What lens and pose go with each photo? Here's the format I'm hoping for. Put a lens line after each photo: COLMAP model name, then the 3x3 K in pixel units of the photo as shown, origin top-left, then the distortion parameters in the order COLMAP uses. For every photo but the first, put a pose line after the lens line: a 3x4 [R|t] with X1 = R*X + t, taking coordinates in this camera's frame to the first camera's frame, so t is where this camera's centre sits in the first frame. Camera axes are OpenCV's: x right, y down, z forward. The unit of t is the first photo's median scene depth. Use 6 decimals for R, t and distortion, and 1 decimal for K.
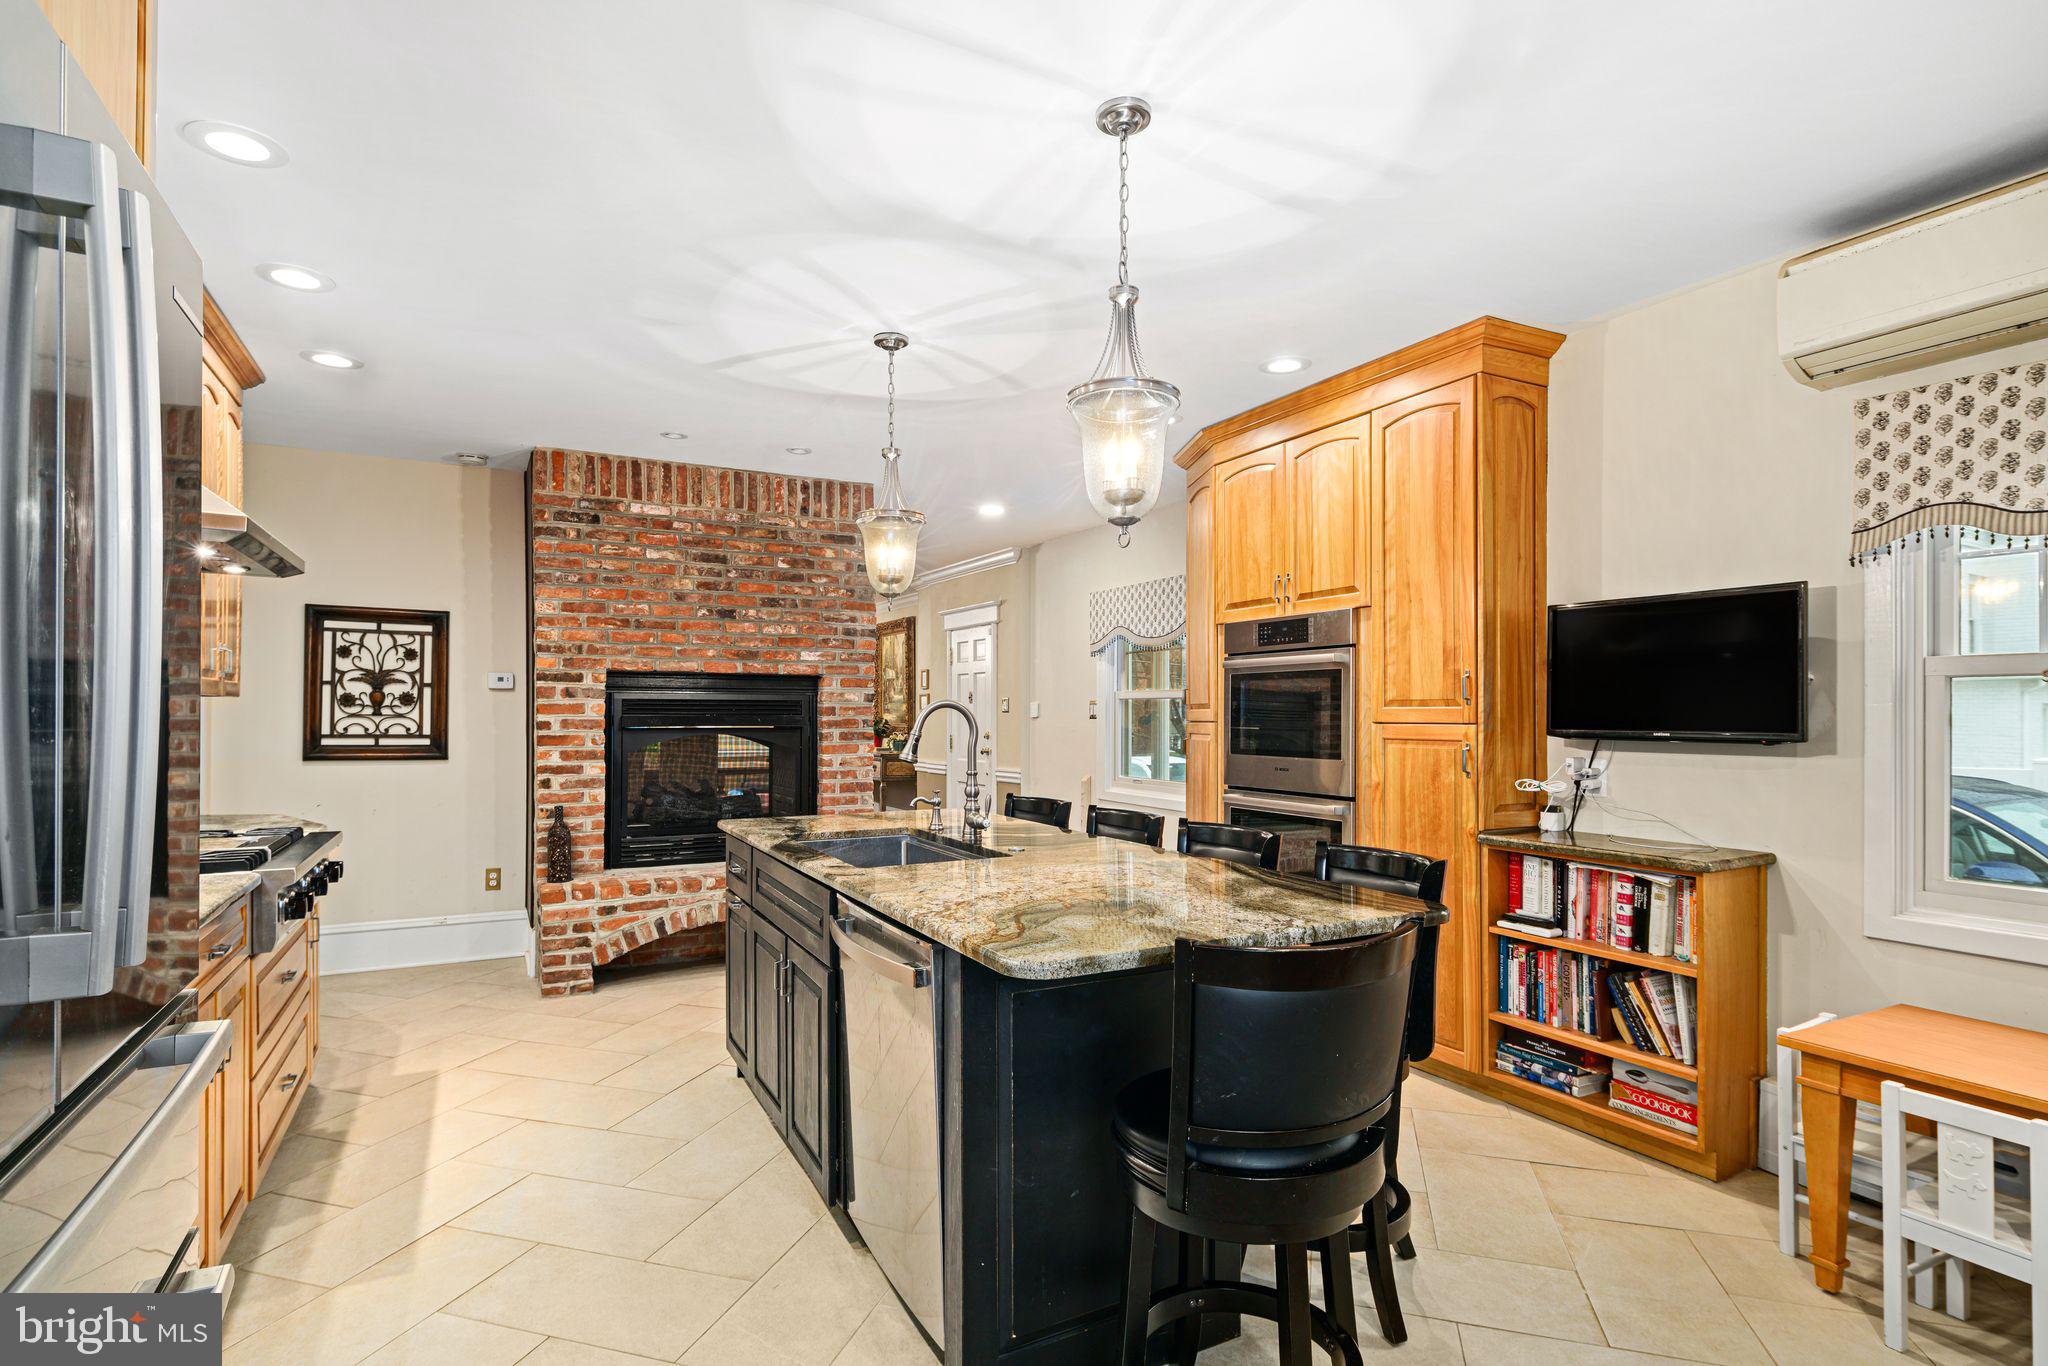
lens RADIAL K [[1008.3, 0, 1022.2], [0, 1008.3, 700.6], [0, 0, 1]] dist [0.004554, -0.004542]
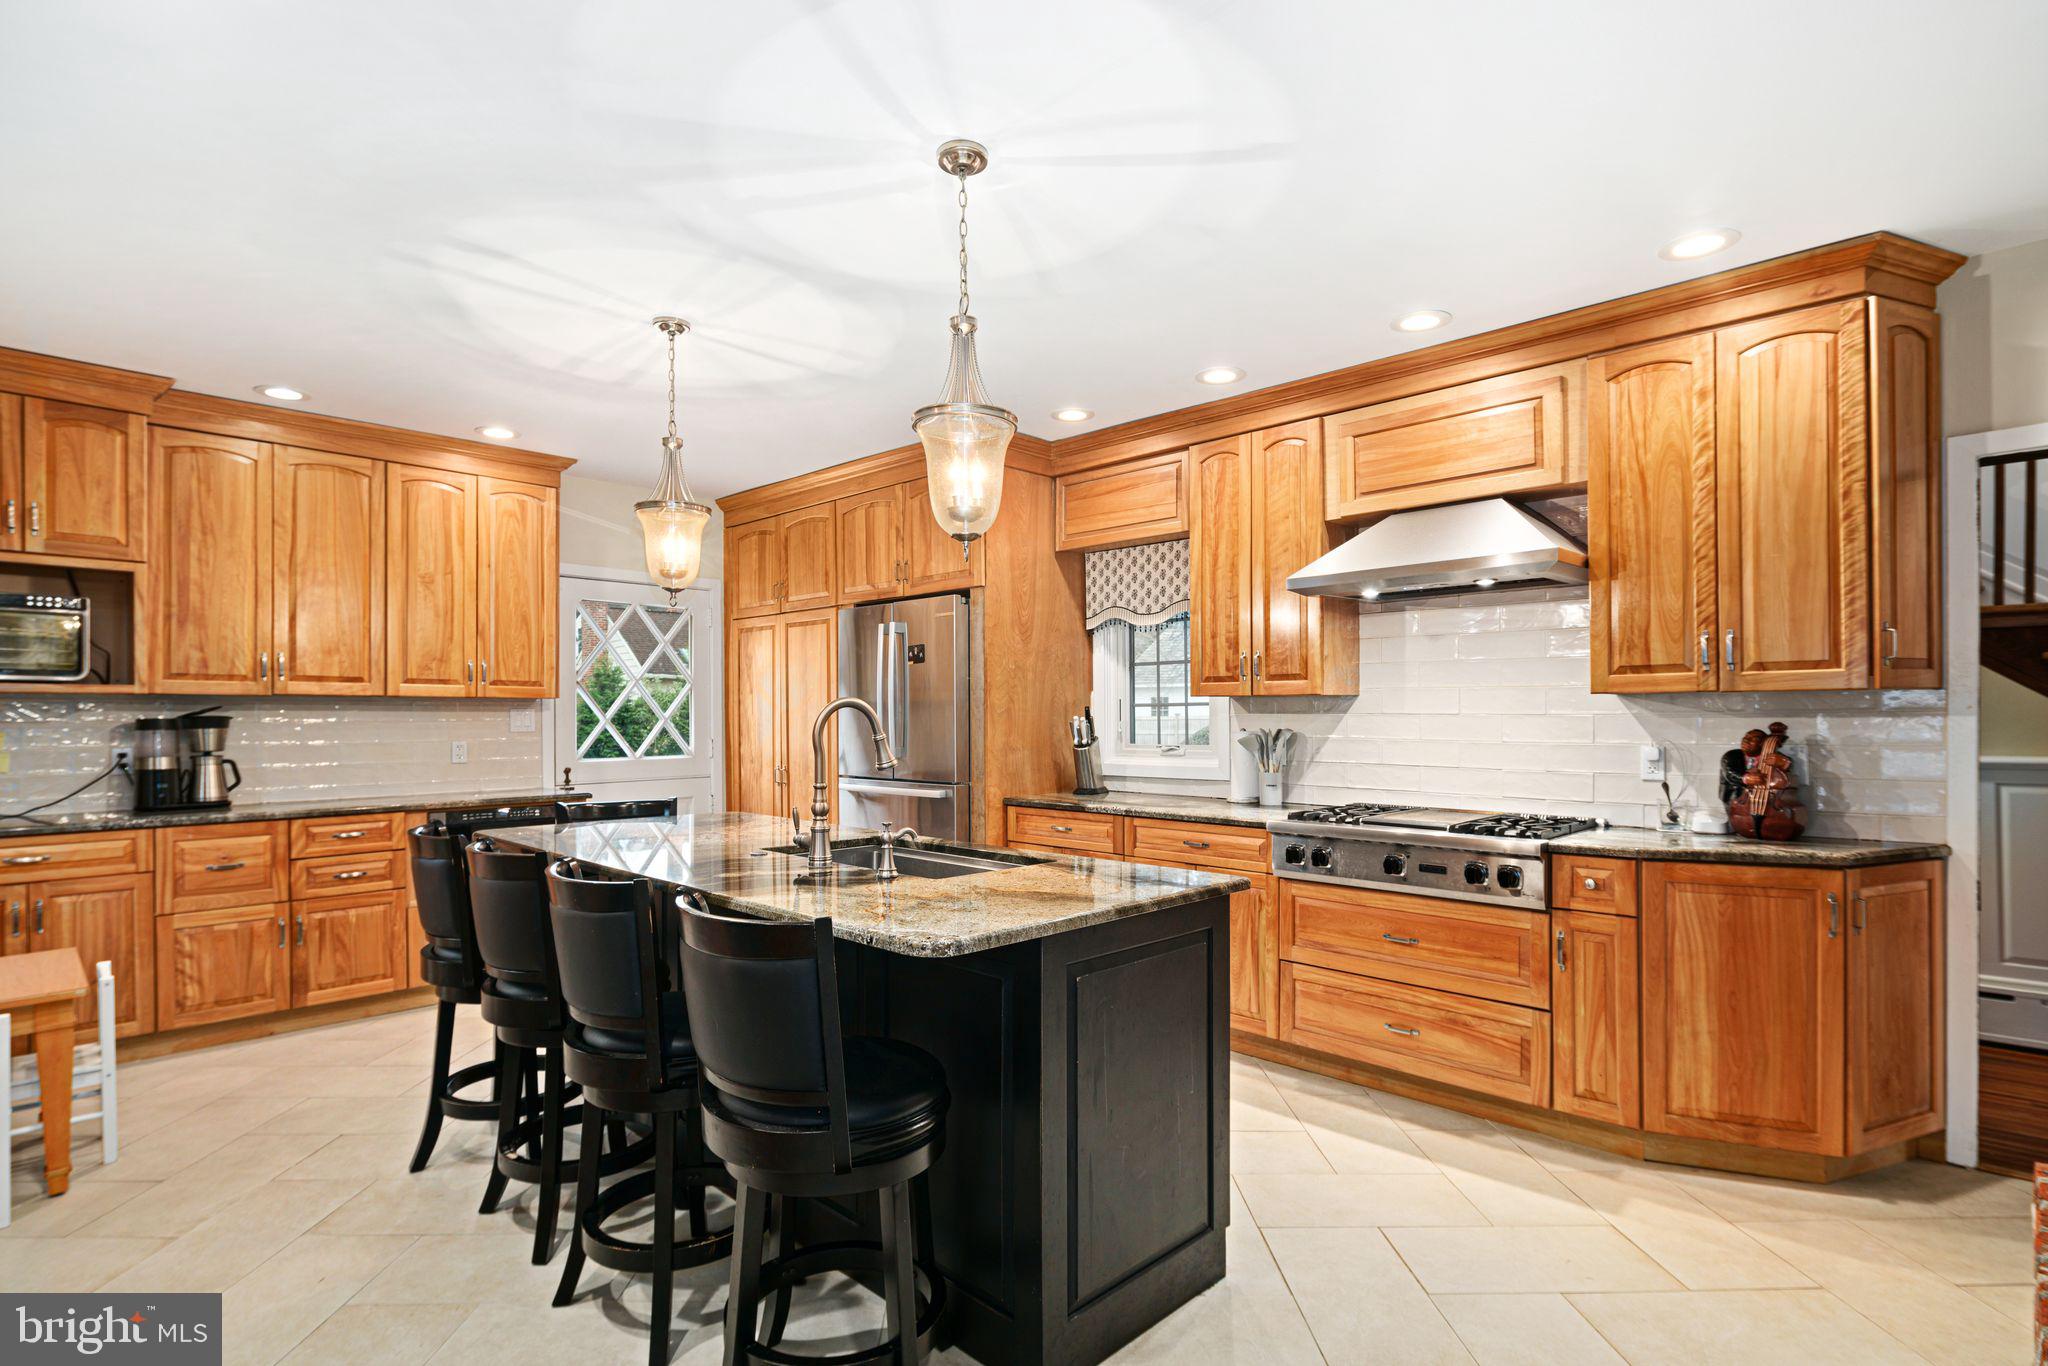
lens RADIAL K [[1008.3, 0, 1003.7], [0, 1008.3, 701.2], [0, 0, 1]] dist [0.004554, -0.004542]
pose [[-0.958732, 0.002406, -0.284300, 0.038654], [0.008520, 0.999758, -0.020273, 0.019319], [0.284183, -0.021858, -0.958521, 1.857294]]
